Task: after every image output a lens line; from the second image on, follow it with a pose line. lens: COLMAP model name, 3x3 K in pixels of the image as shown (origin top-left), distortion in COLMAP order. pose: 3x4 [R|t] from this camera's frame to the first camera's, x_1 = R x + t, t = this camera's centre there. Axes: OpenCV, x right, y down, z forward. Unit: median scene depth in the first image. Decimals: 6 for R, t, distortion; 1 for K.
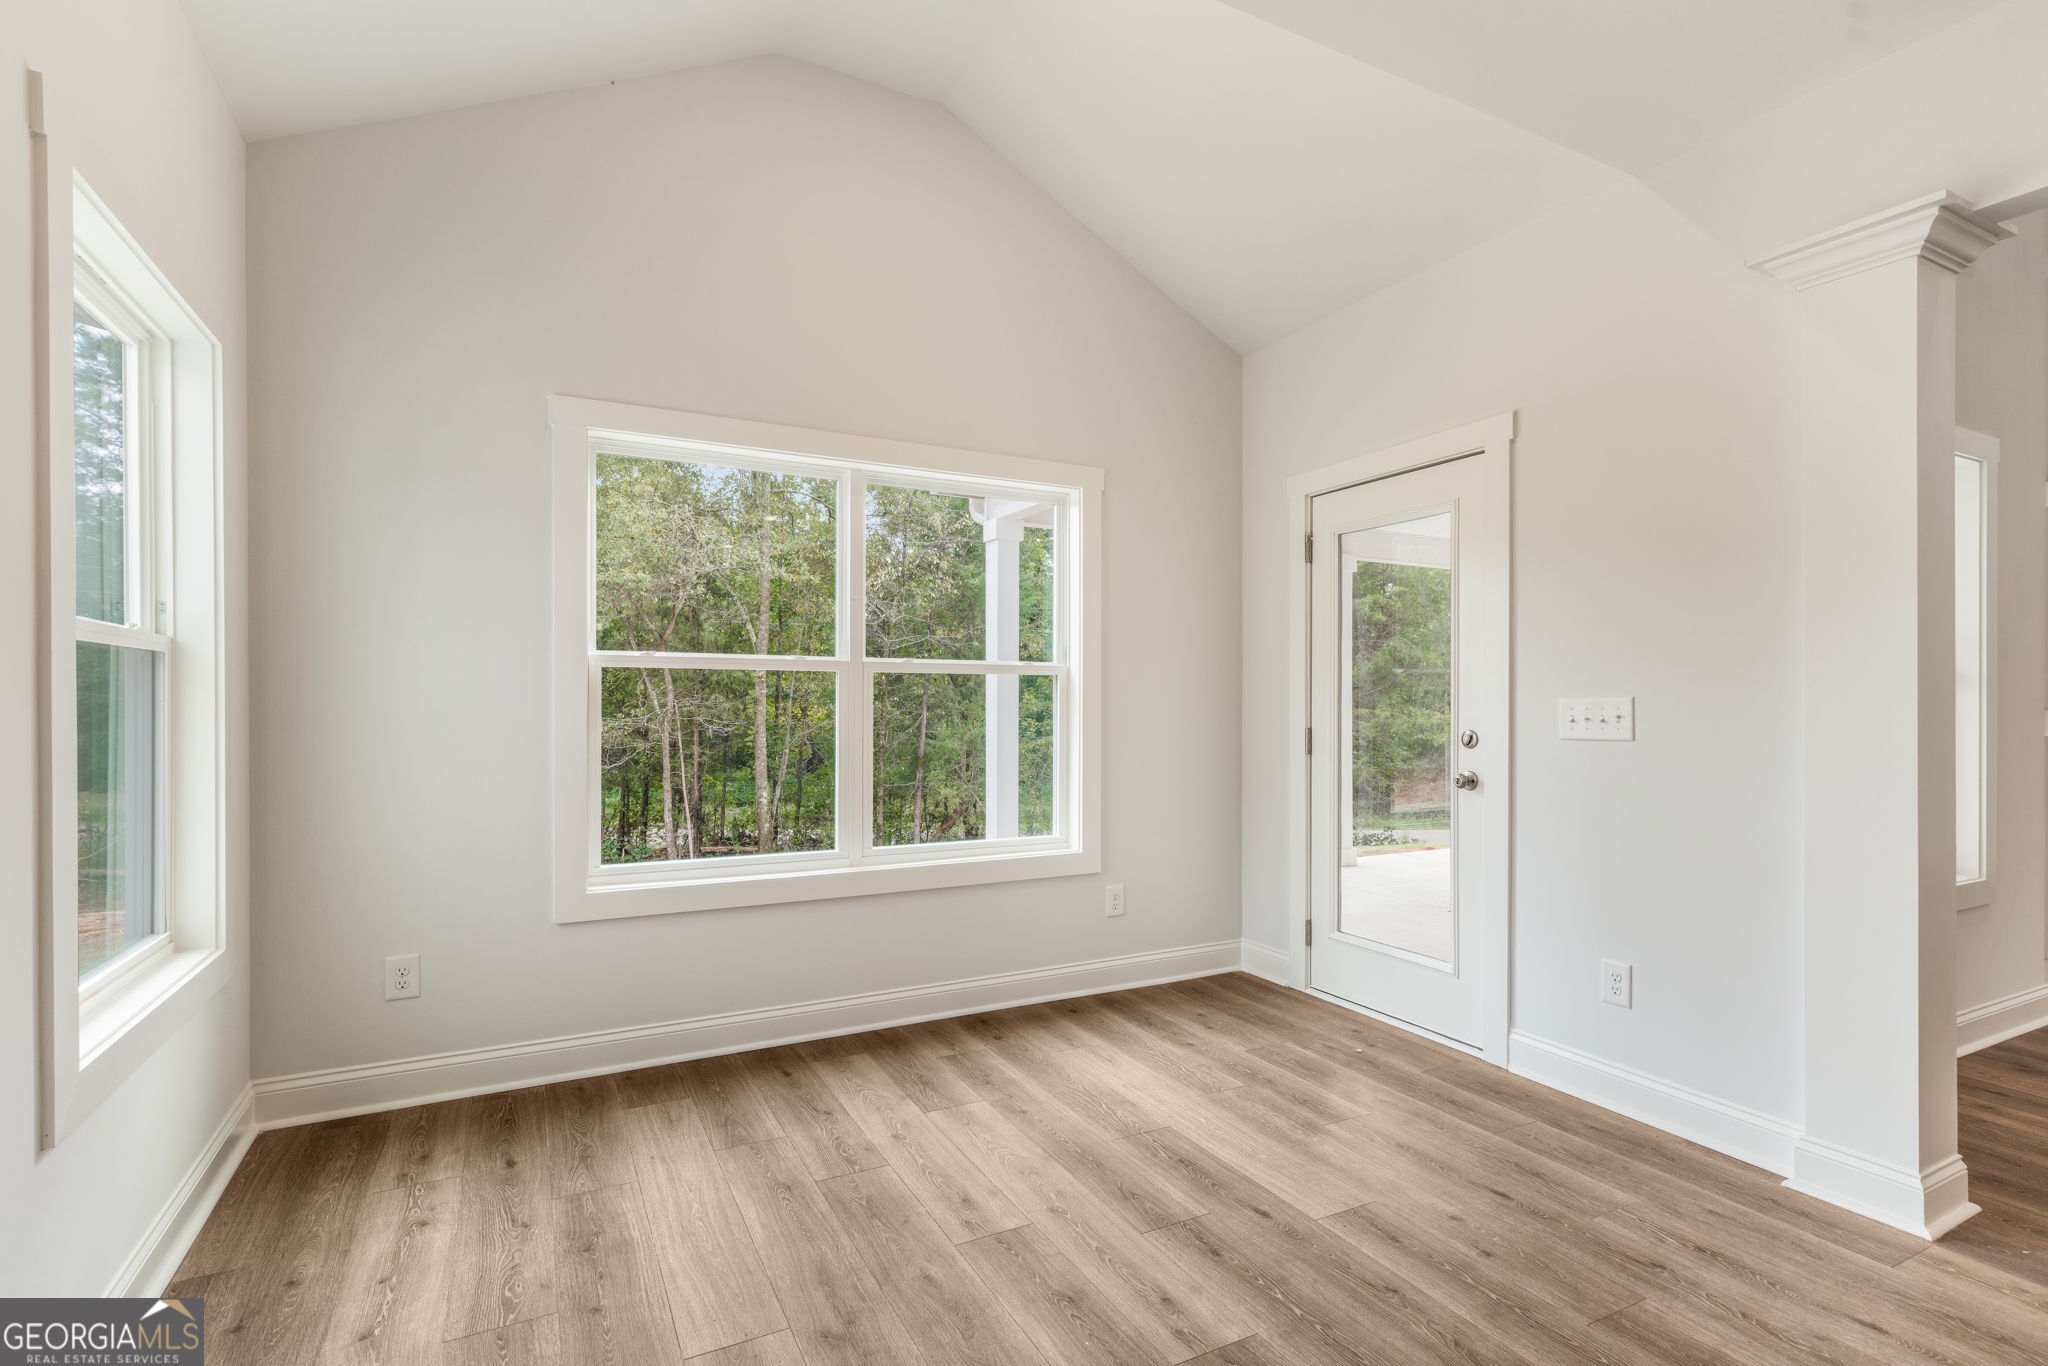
lens RADIAL K [[981.2, 0, 1065.4], [0, 981.2, 704.5], [0, 0, 1]] dist [0.007711, -0.000746]
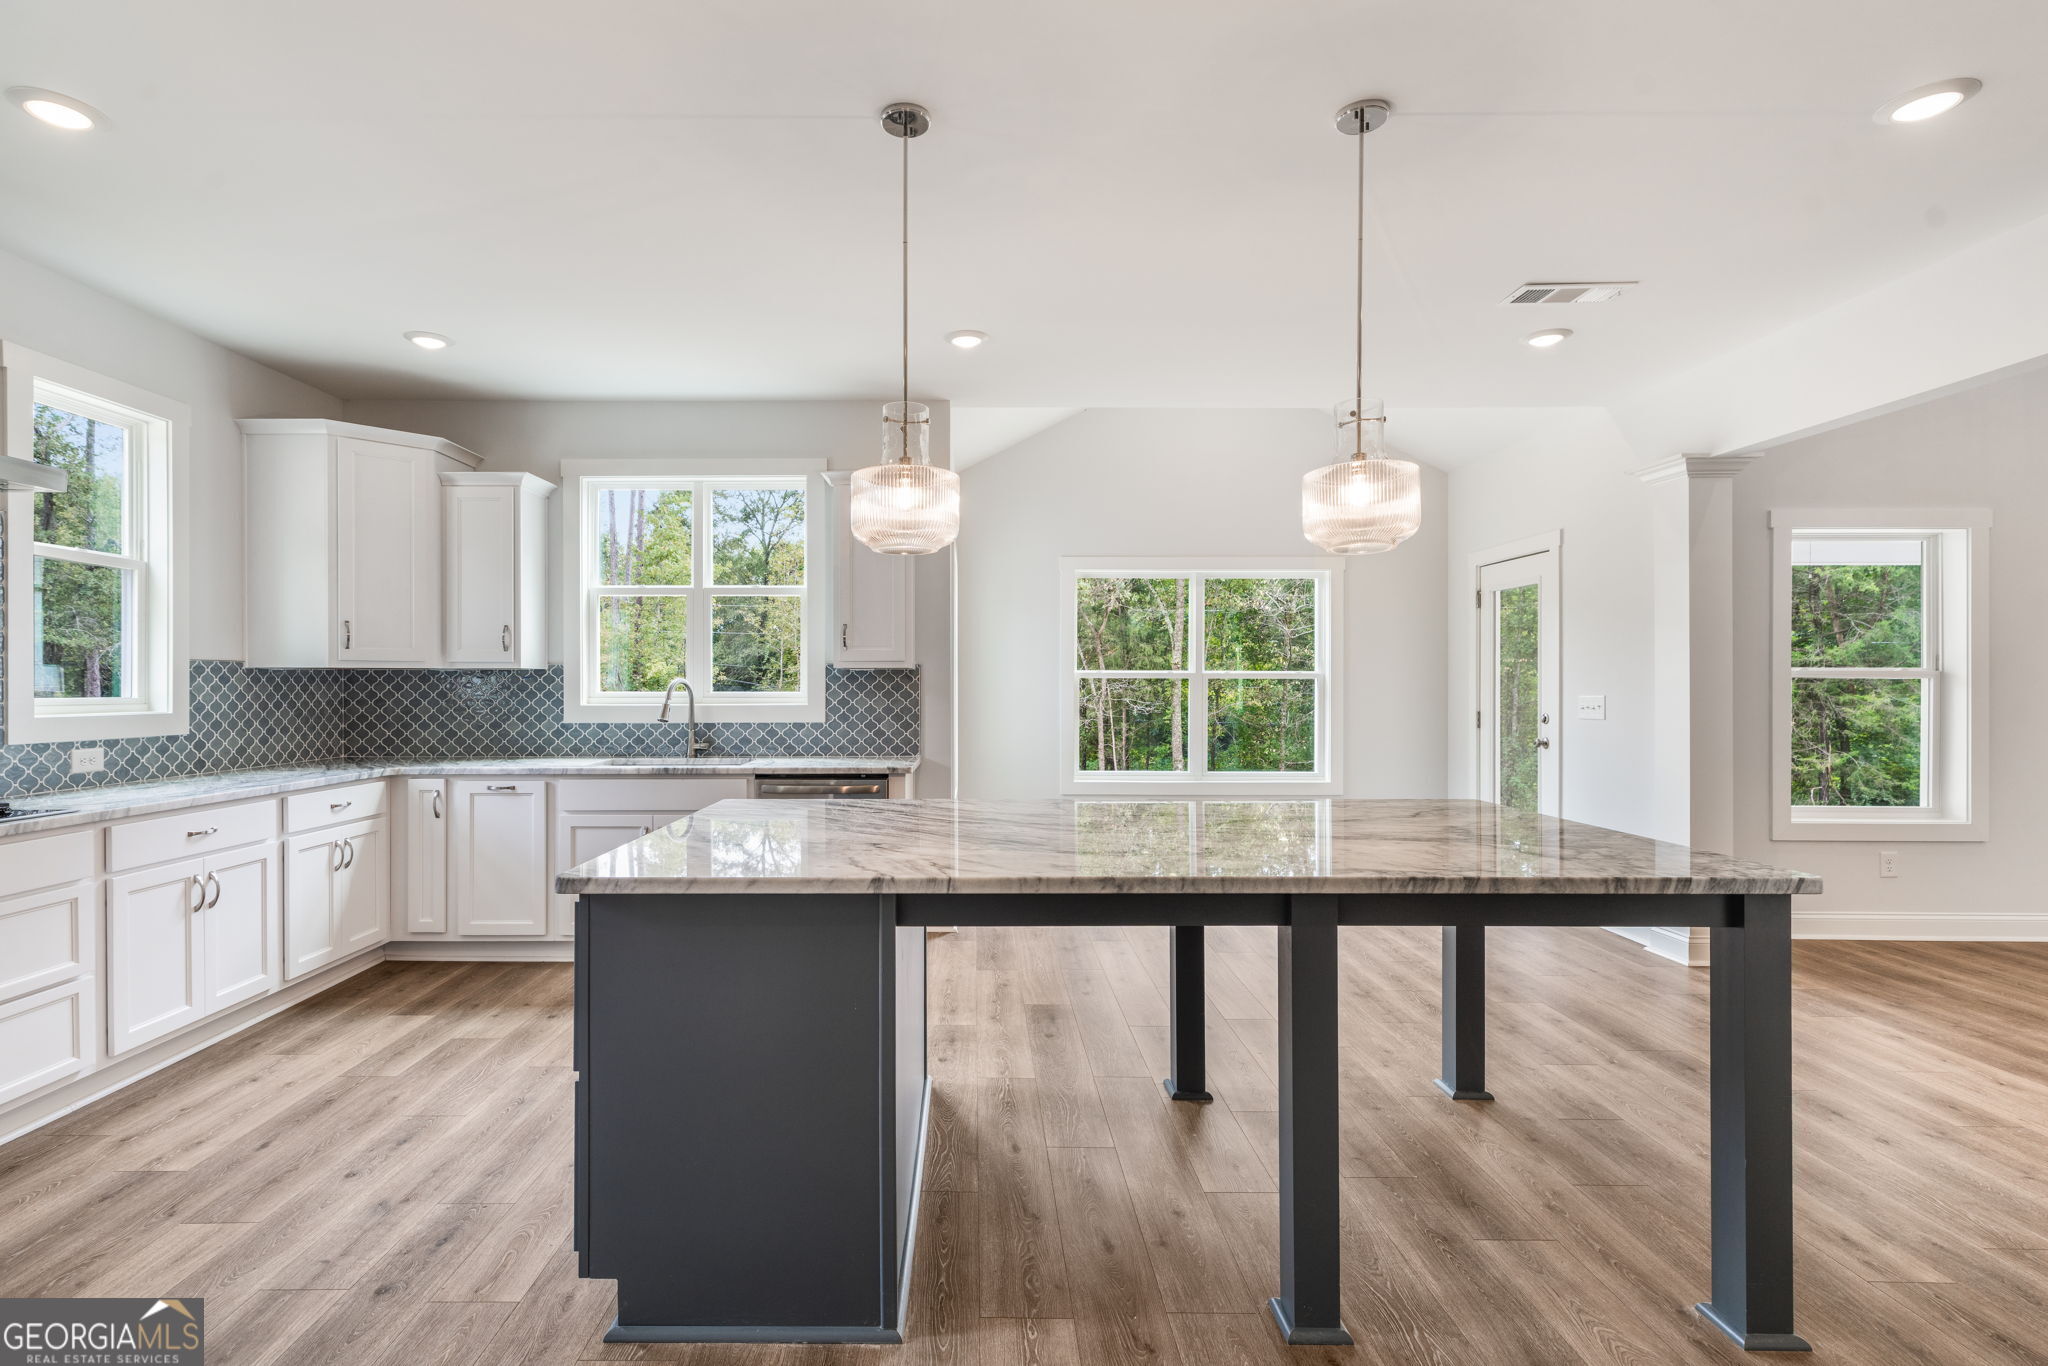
lens RADIAL K [[981.2, 0, 1009.0], [0, 981.2, 668.4], [0, 0, 1]] dist [0.007711, -0.000746]
pose [[0.887928, -0.005526, -0.459949, 0.379338], [-0.002757, 0.999846, -0.017333, -0.020348], [0.459974, 0.016658, 0.887776, -0.959548]]
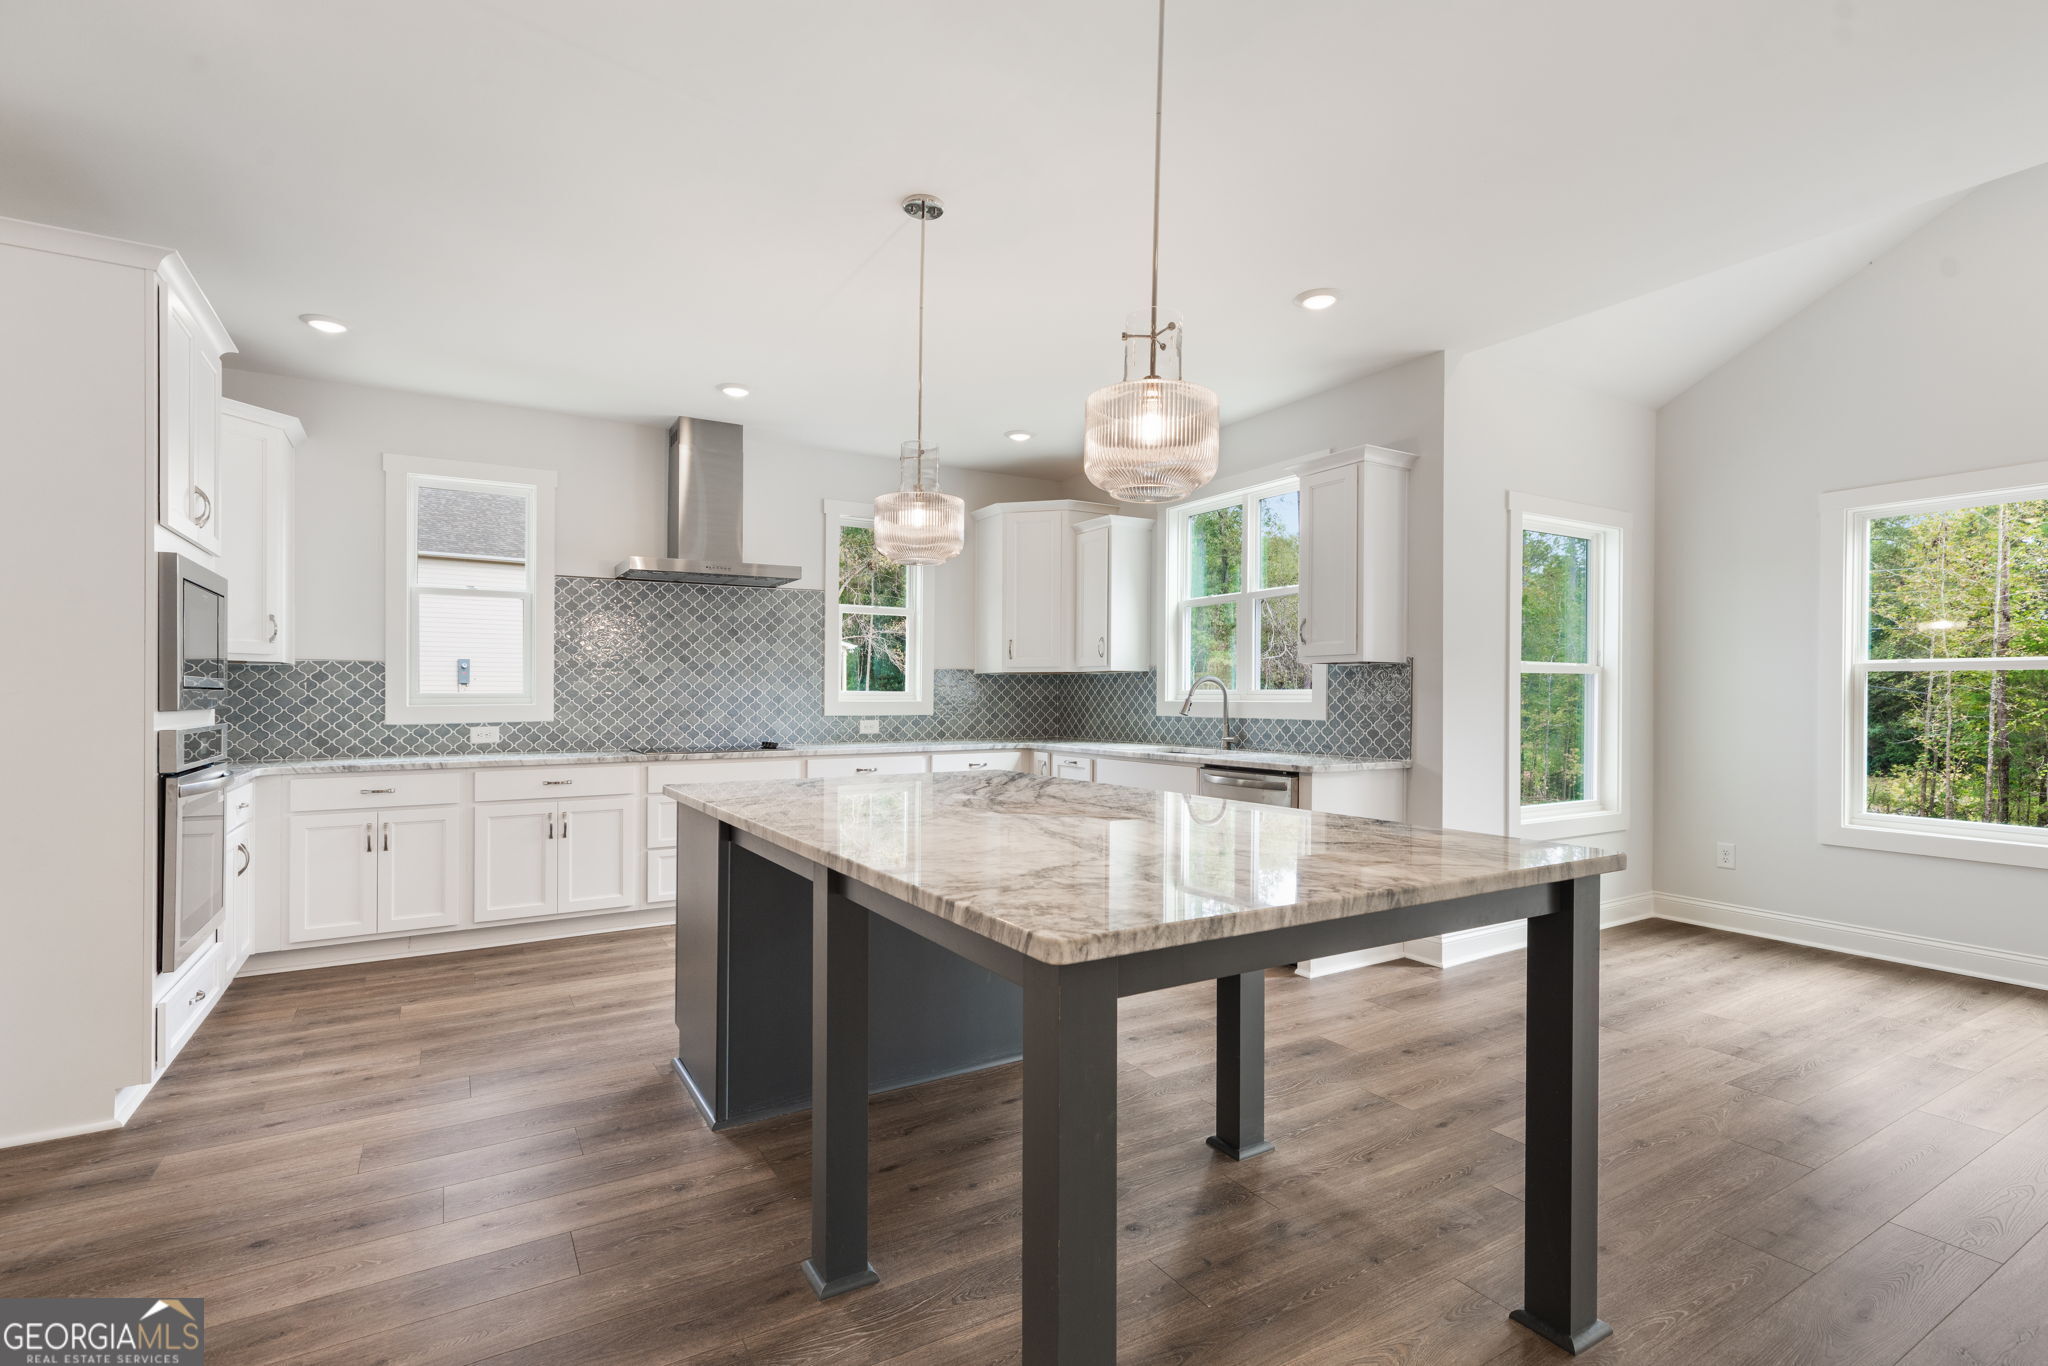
lens RADIAL K [[981.2, 0, 1043.1], [0, 981.2, 686.8], [0, 0, 1]] dist [0.007711, -0.000746]
pose [[0.072201, -0.006961, -0.997366, 0.869607], [-0.004650, 0.999962, -0.007316, -0.000658], [0.997379, 0.005166, 0.072166, -0.288421]]
